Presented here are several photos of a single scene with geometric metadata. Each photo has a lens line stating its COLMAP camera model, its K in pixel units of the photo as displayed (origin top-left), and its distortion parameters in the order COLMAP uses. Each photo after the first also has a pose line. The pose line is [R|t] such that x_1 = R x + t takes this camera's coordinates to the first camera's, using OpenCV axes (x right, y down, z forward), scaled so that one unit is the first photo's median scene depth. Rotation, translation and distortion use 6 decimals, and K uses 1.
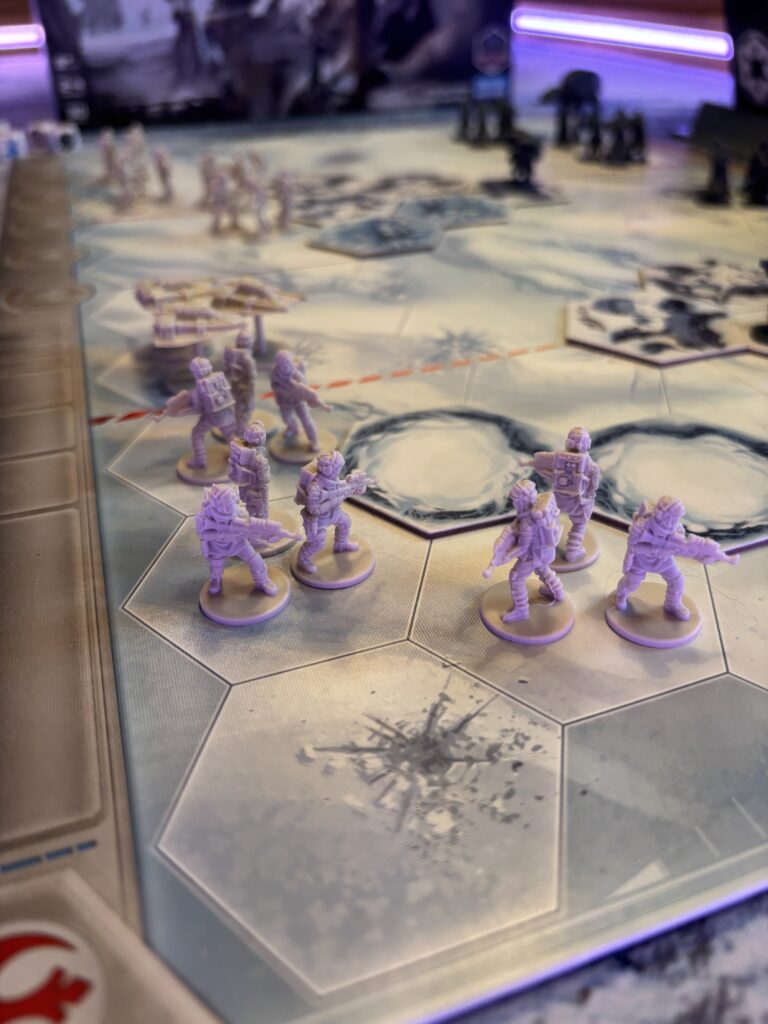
lens RADIAL K [[764.2, 0, 401.4], [0, 764.2, 511.7], [0, 0, 1]] dist [-0.000386, -0.048219]
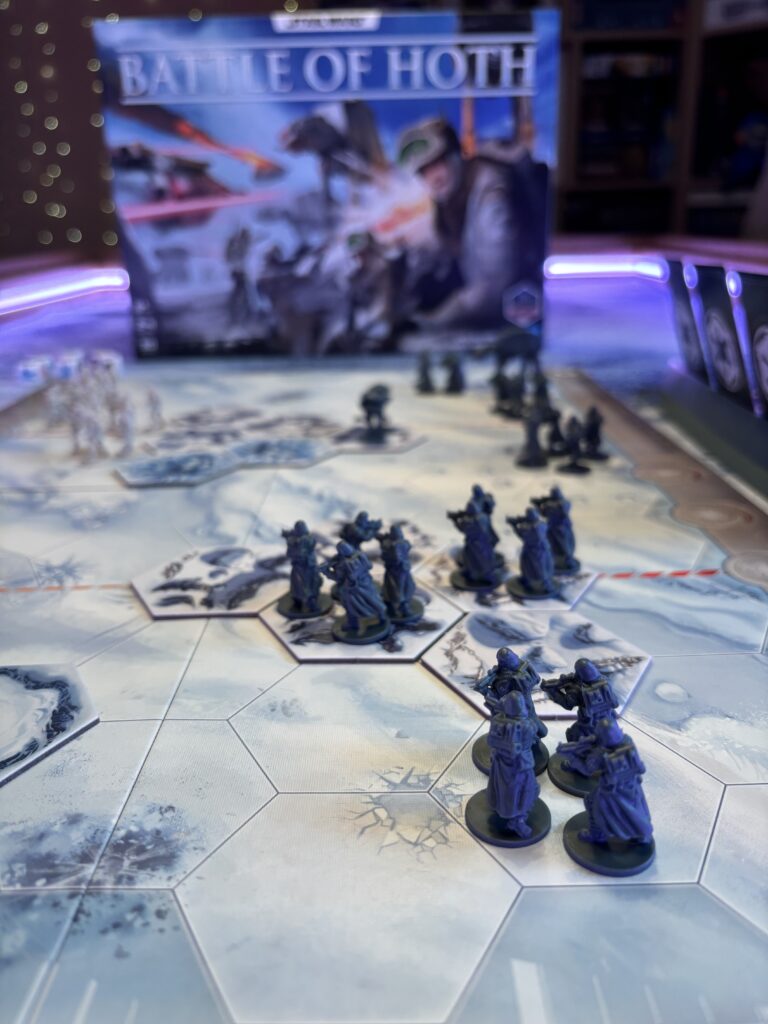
lens RADIAL K [[762.6, 0, 383.4], [0, 762.6, 540.0], [0, 0, 1]] dist [-0.010507, -0.058092]
pose [[0.945968, 0.114303, -0.303447, 0.330097], [-0.178775, 0.964579, -0.193975, -0.052325], [0.270527, 0.237743, 0.932895, 0.031305]]
